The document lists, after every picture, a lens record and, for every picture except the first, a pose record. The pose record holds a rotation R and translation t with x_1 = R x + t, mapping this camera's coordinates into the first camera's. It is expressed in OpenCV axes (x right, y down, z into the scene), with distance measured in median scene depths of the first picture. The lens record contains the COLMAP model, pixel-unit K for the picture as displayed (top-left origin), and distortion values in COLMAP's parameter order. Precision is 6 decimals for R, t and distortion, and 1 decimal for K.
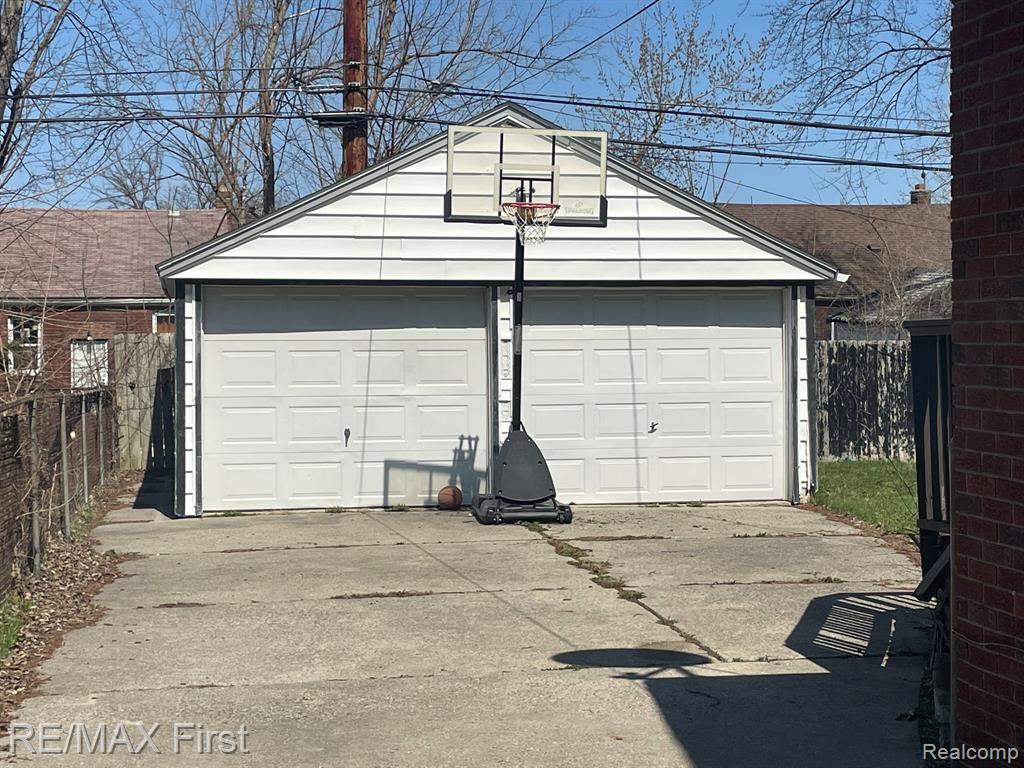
lens RADIAL K [[1525.2, 0, 505.6], [0, 1525.2, 382.3], [0, 0, 1]] dist [0.060660, 0.000000]
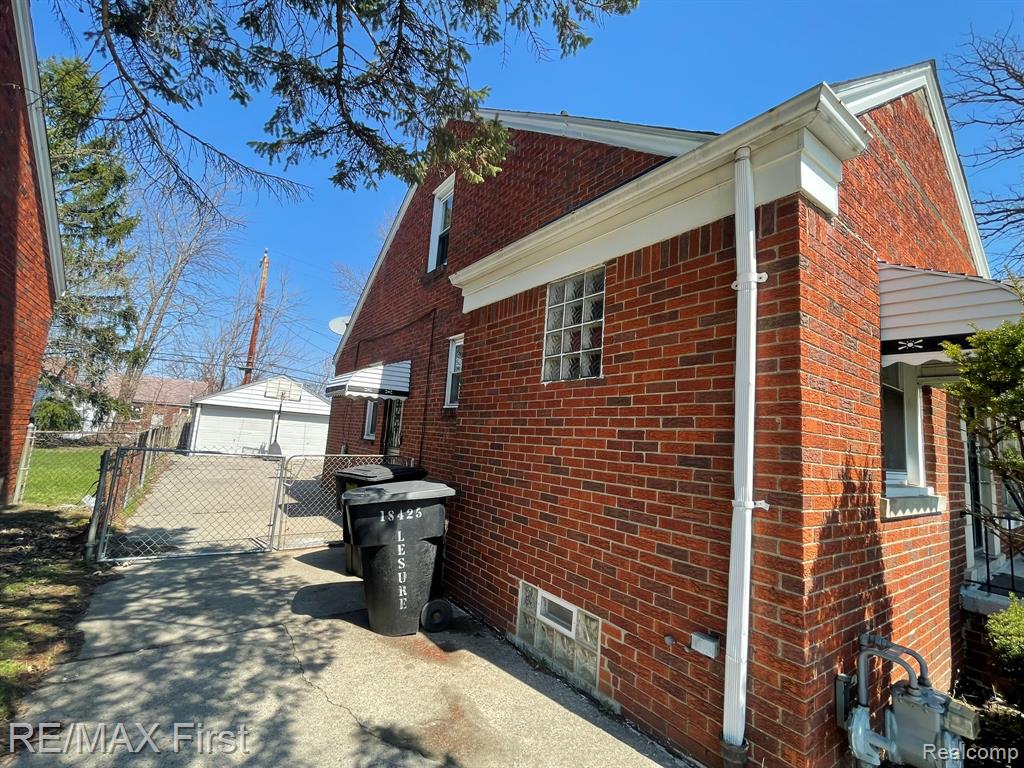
lens RADIAL K [[452.7, 0, 513.6], [0, 452.7, 382.5], [0, 0, 1]] dist [-0.000747, 0.000903]
pose [[0.904074, 0.125124, 0.408650, 0.077491], [-0.067127, 0.985888, -0.153358, 0.015636], [-0.422072, 0.111216, 0.899715, -0.594082]]
